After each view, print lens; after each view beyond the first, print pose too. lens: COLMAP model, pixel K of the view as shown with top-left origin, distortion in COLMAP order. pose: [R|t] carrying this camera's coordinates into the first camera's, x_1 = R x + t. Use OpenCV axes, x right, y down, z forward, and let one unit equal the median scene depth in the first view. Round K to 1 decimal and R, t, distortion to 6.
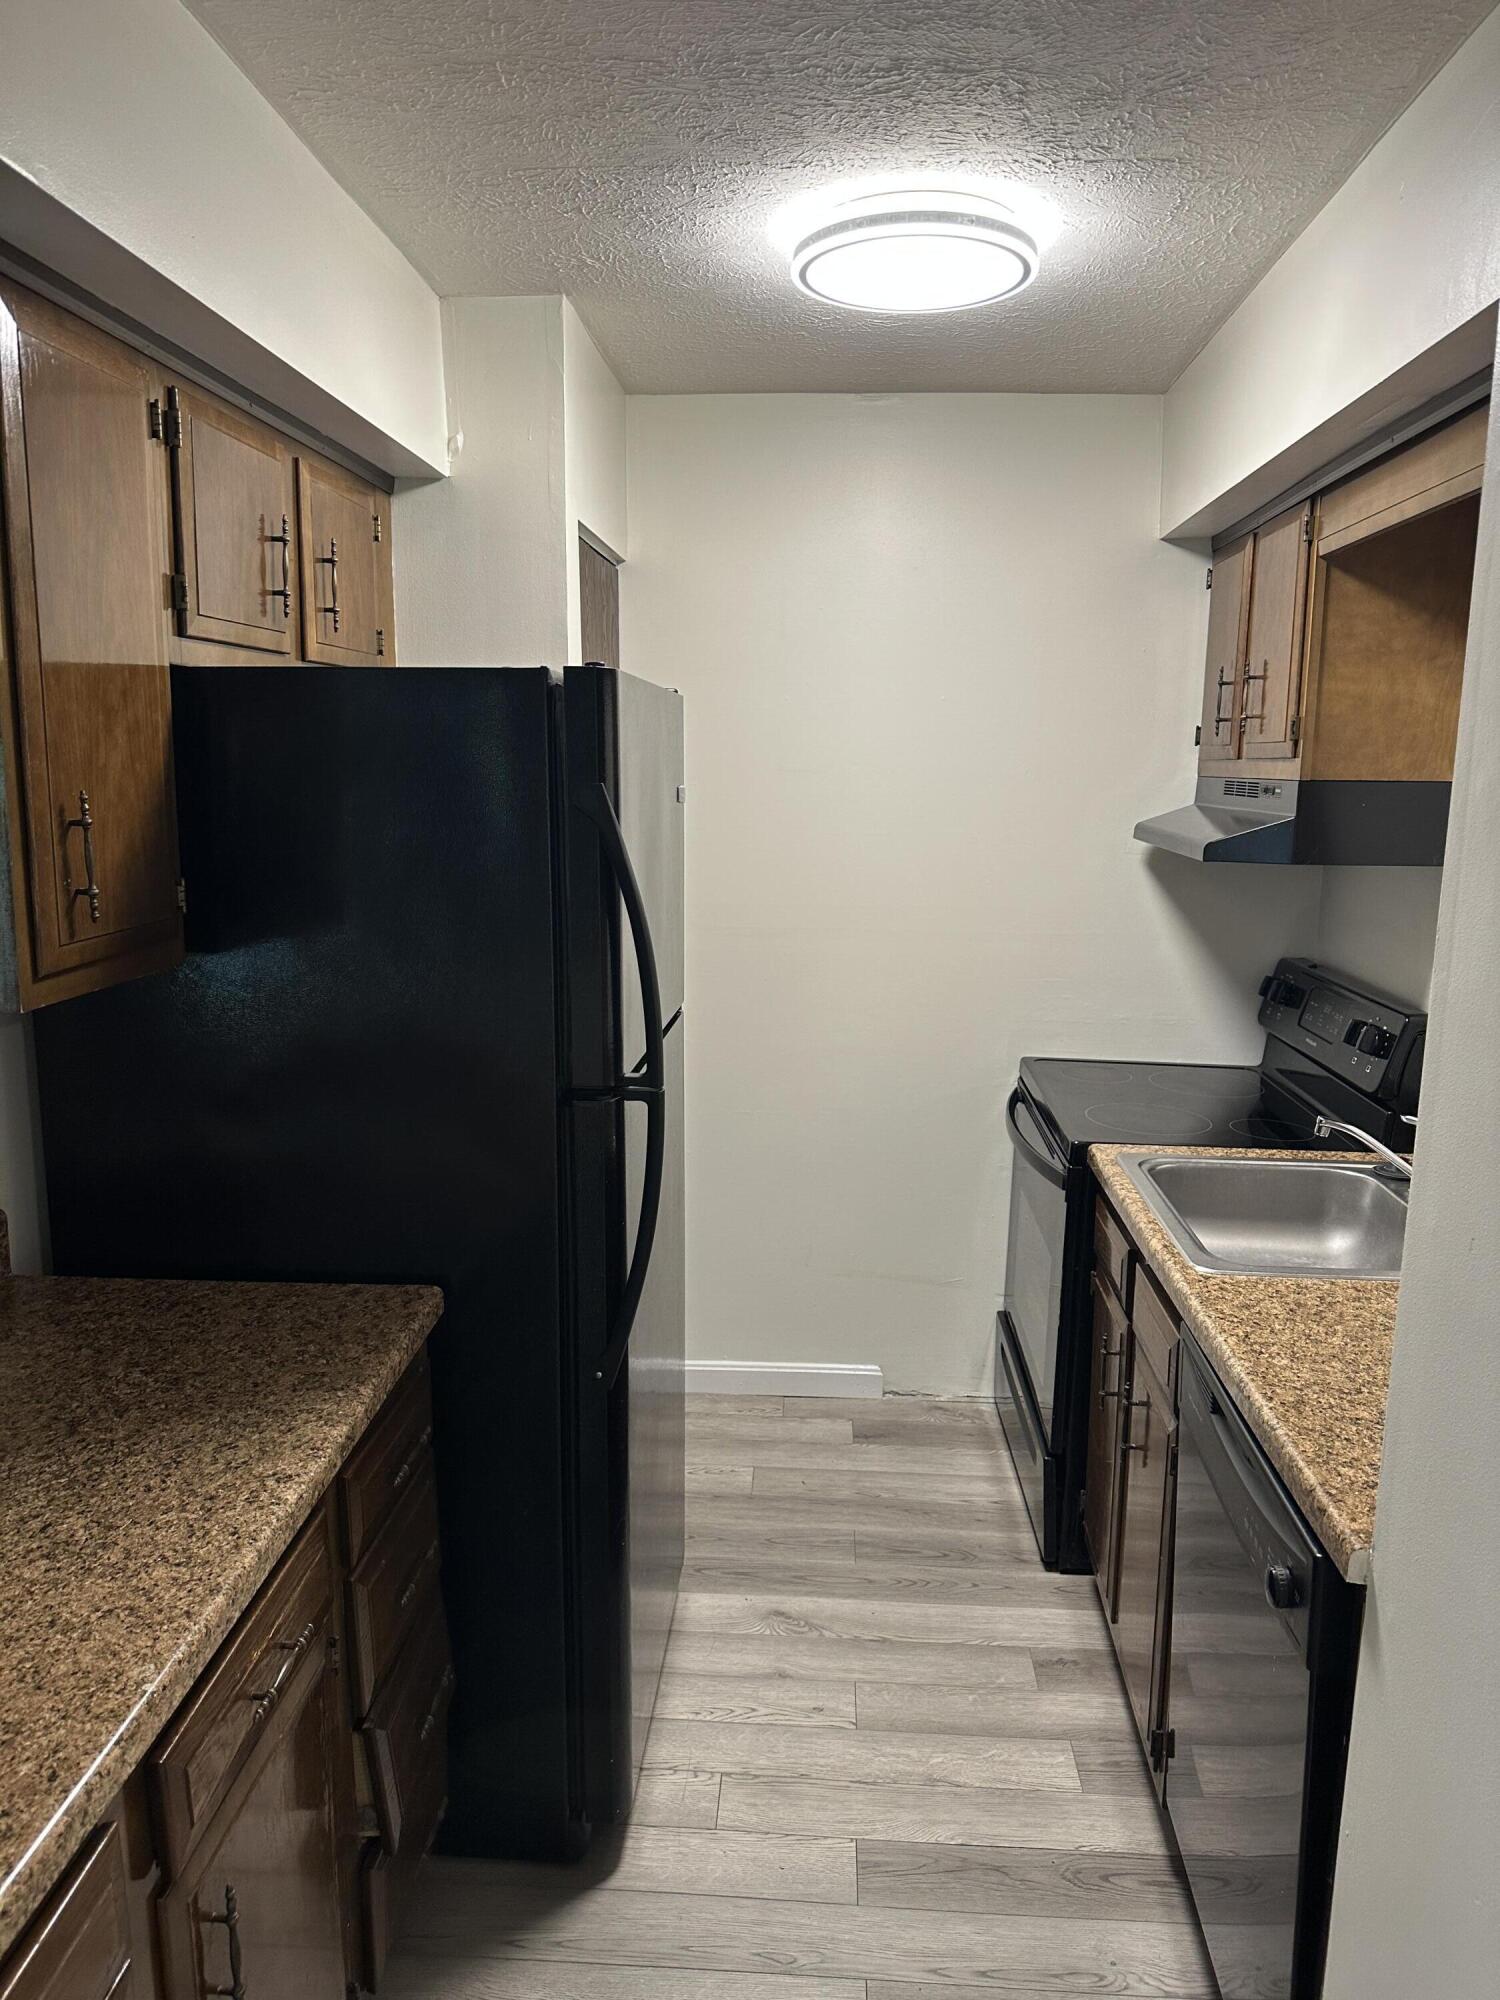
lens RADIAL K [[1399.5, 0, 756.3], [0, 1399.5, 1012.2], [0, 0, 1]] dist [0.042760, -0.058734]
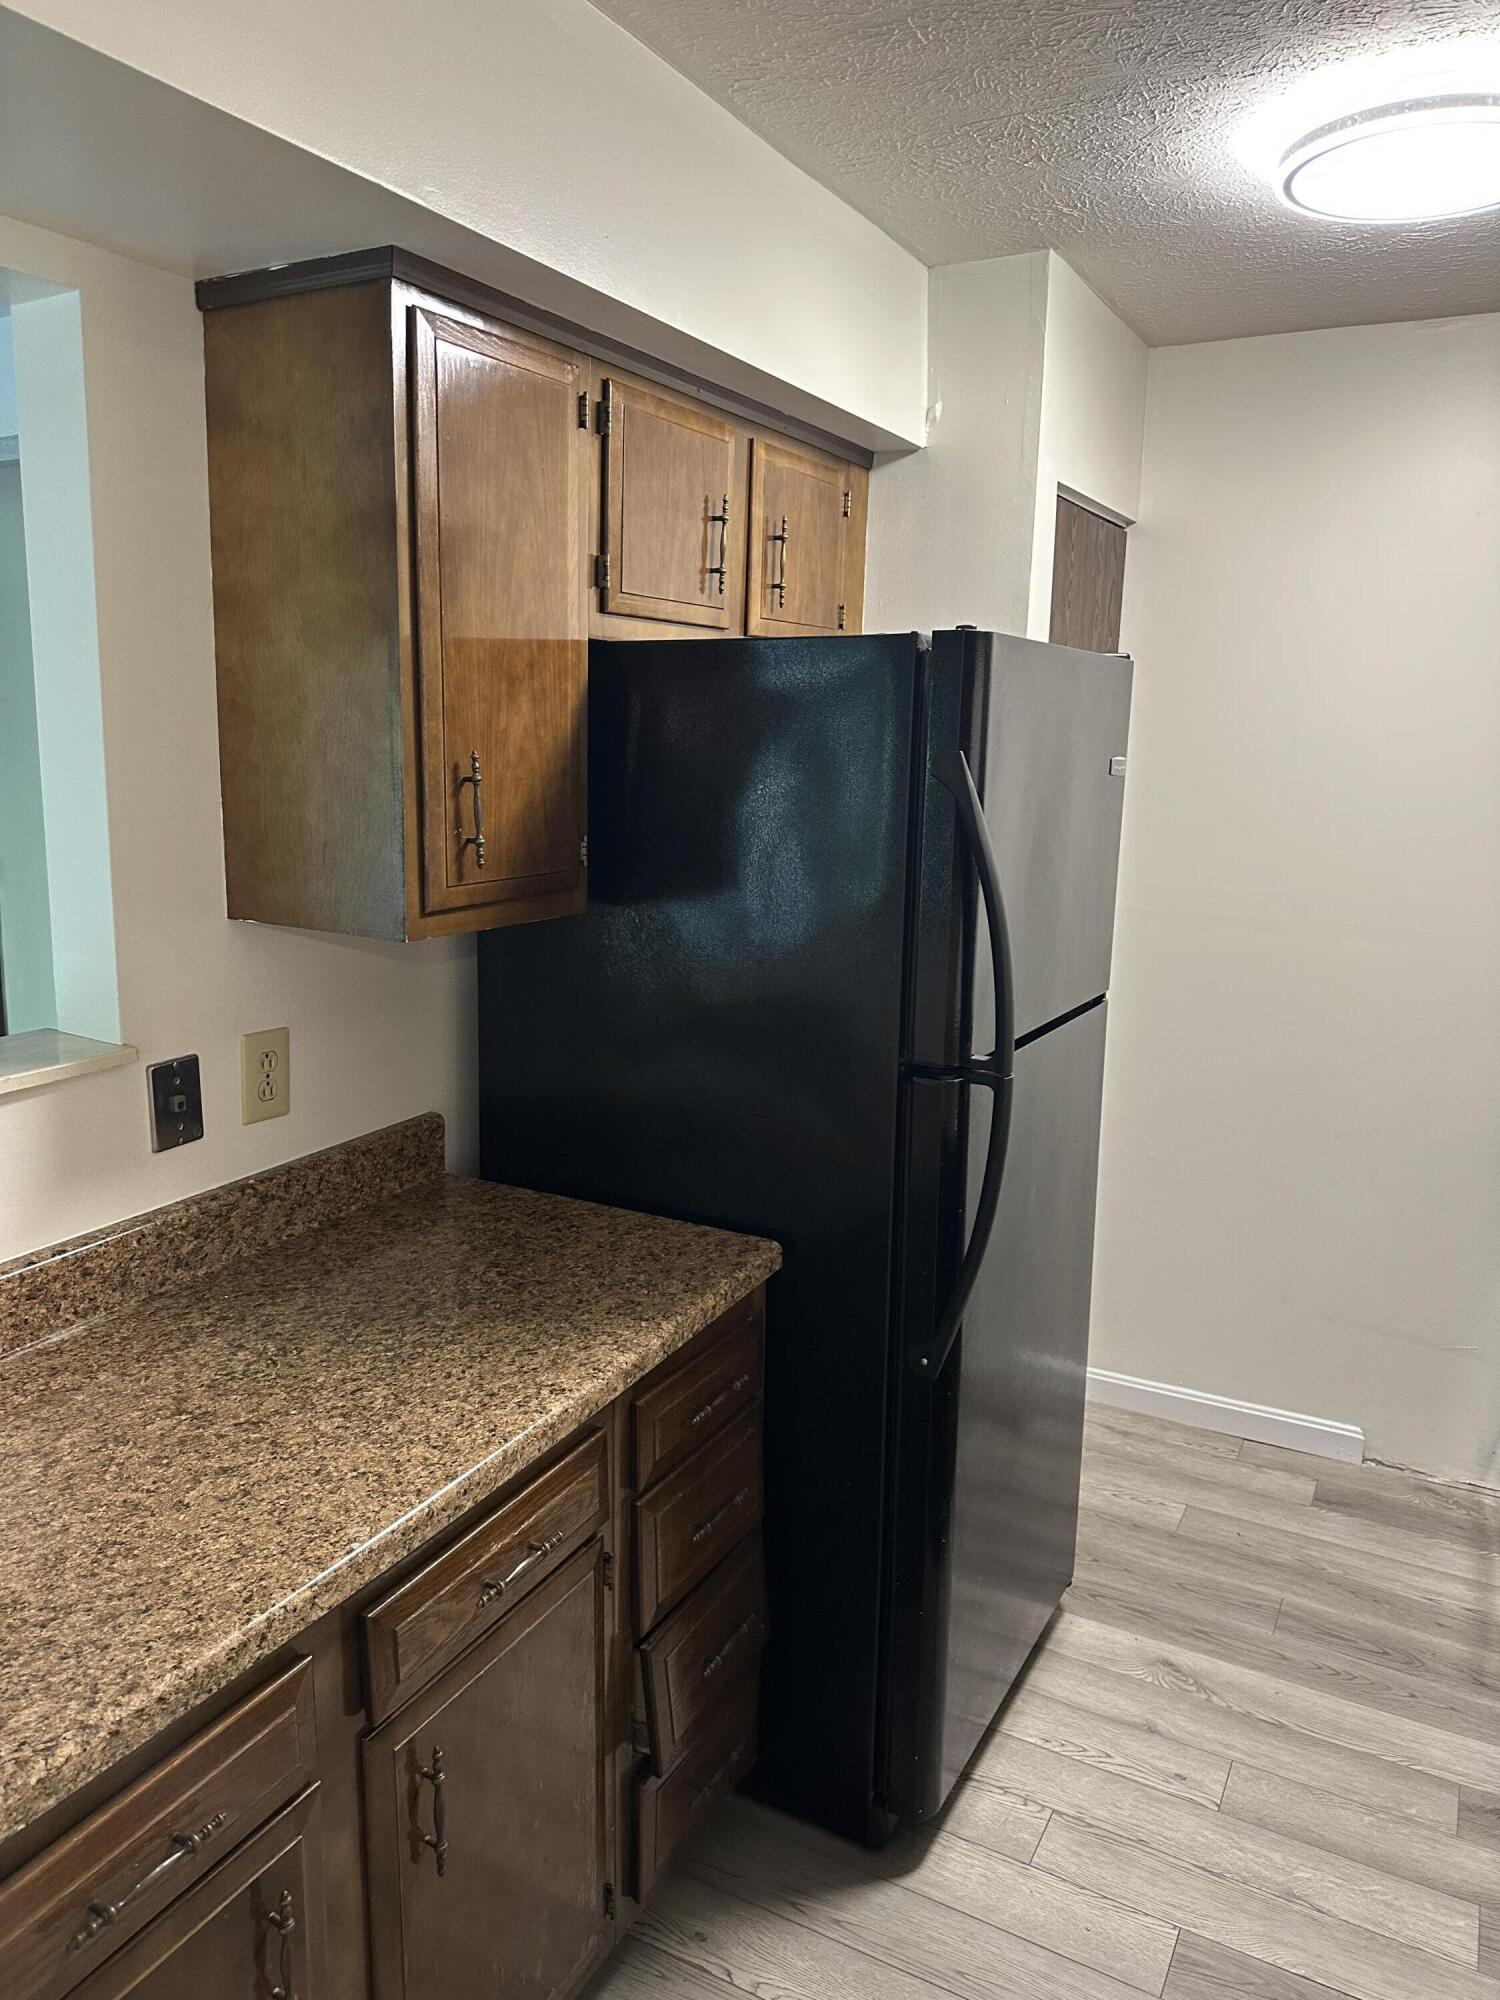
lens RADIAL K [[1399.5, 0, 749.8], [0, 1399.5, 992.8], [0, 0, 1]] dist [0.042760, -0.058734]
pose [[0.905199, 0.086200, -0.416154, 0.129786], [-0.085954, 0.996111, 0.019365, -0.003183], [0.416205, 0.018241, 0.909088, 0.049191]]
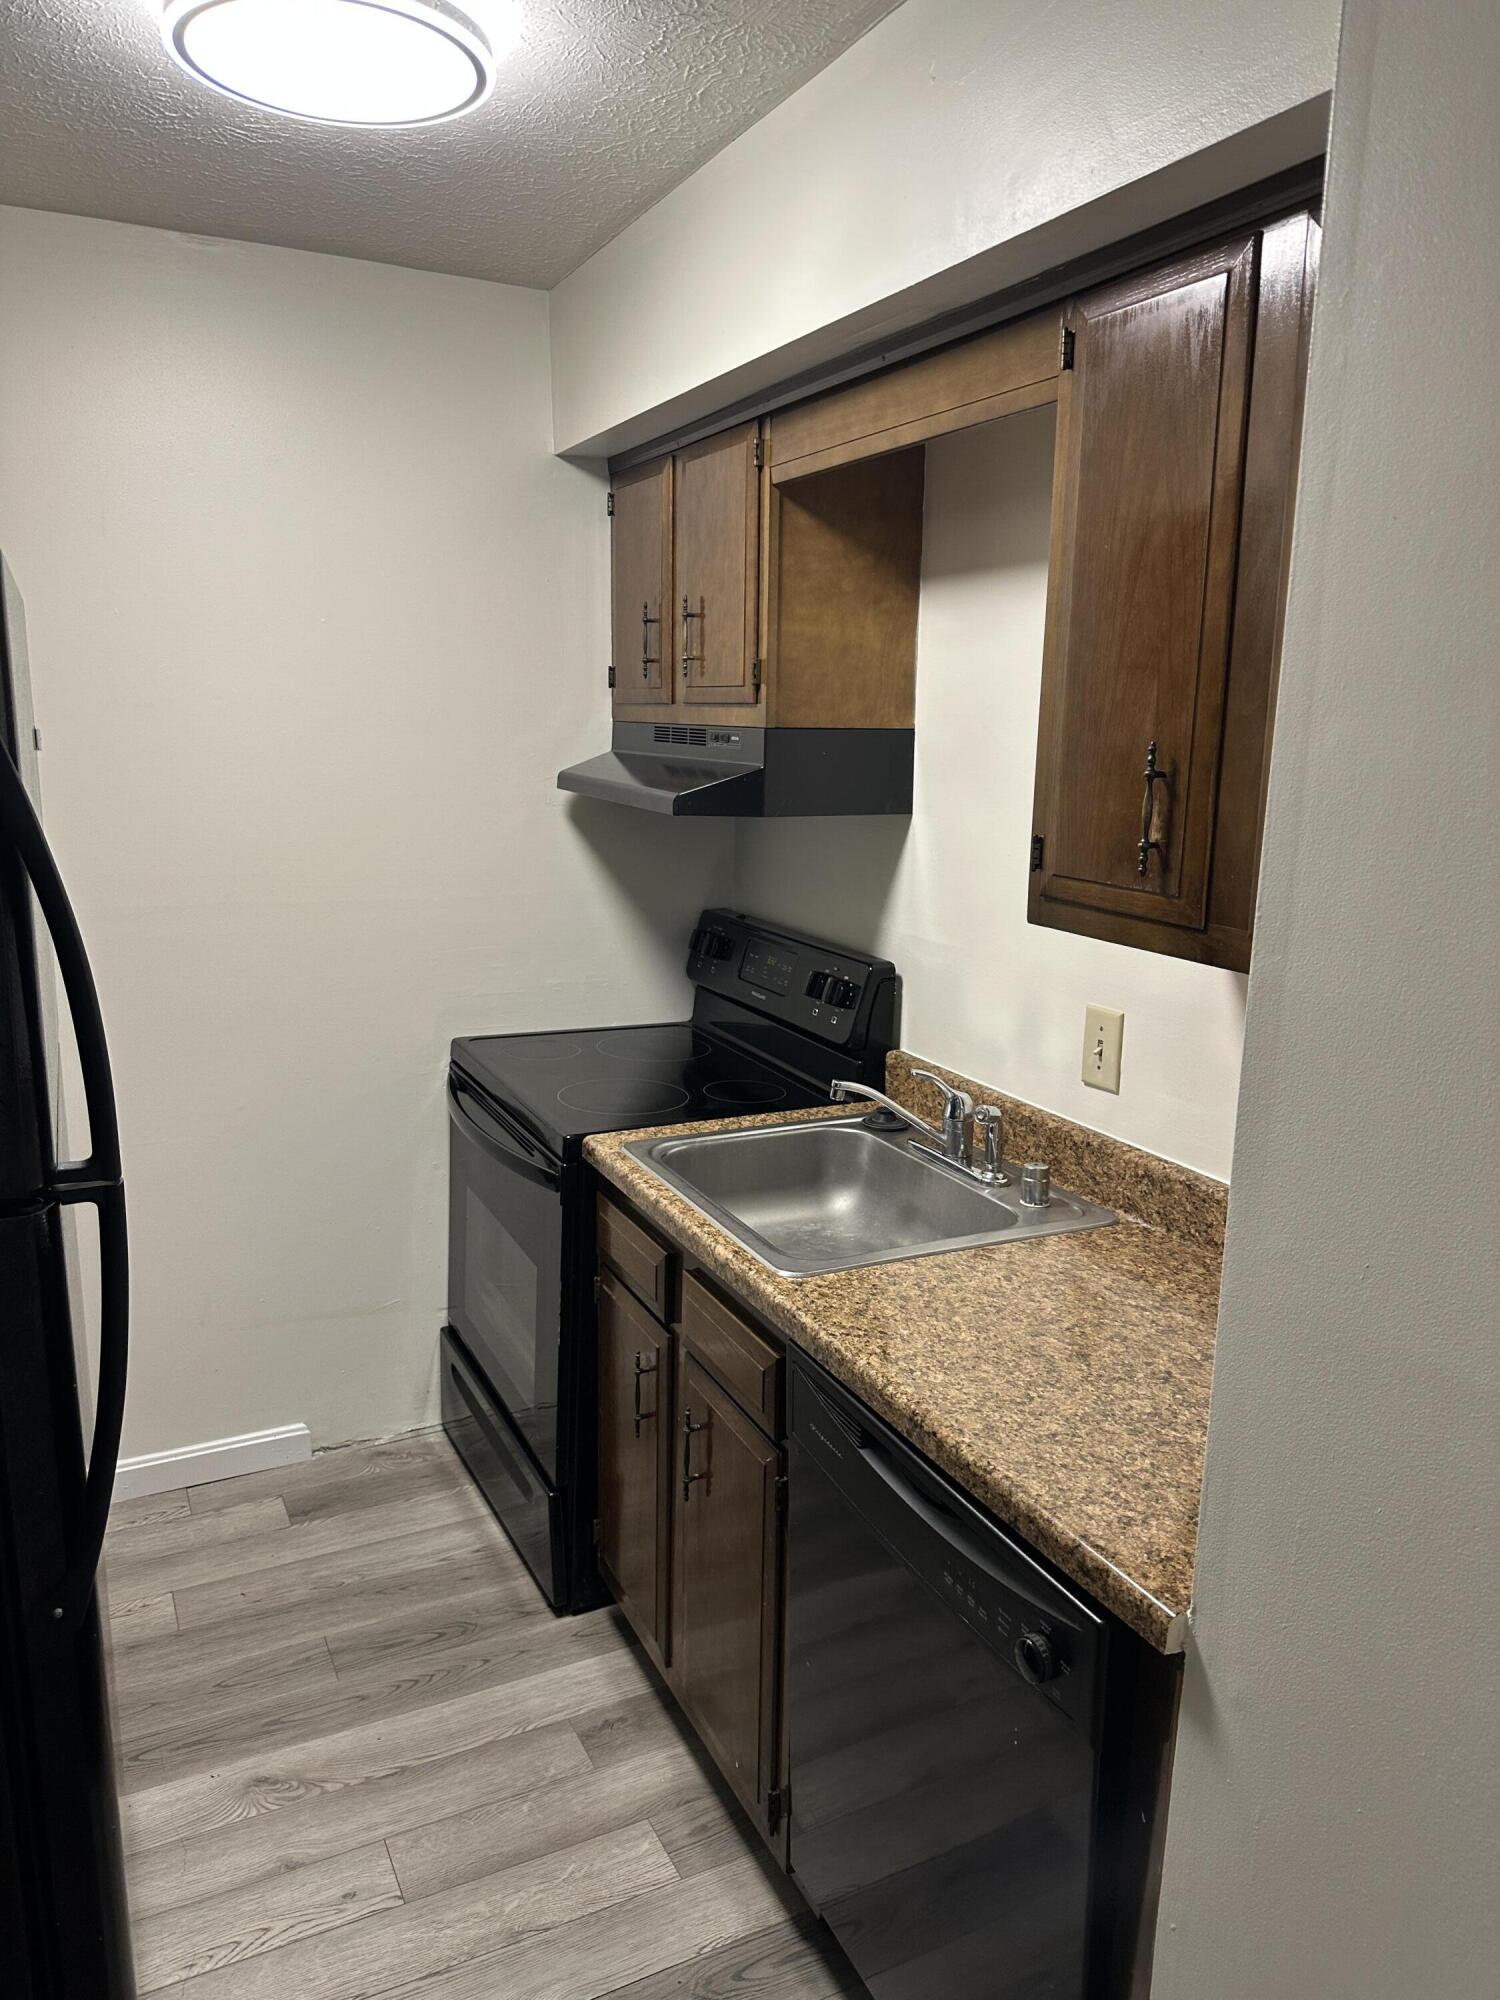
lens RADIAL K [[1399.5, 0, 758.9], [0, 1399.5, 996.7], [0, 0, 1]] dist [0.042760, -0.058734]
pose [[0.865814, -0.091738, 0.491885, -0.102787], [0.076597, 0.995763, 0.050887, -0.034912], [-0.494469, -0.006382, 0.869172, 0.199982]]
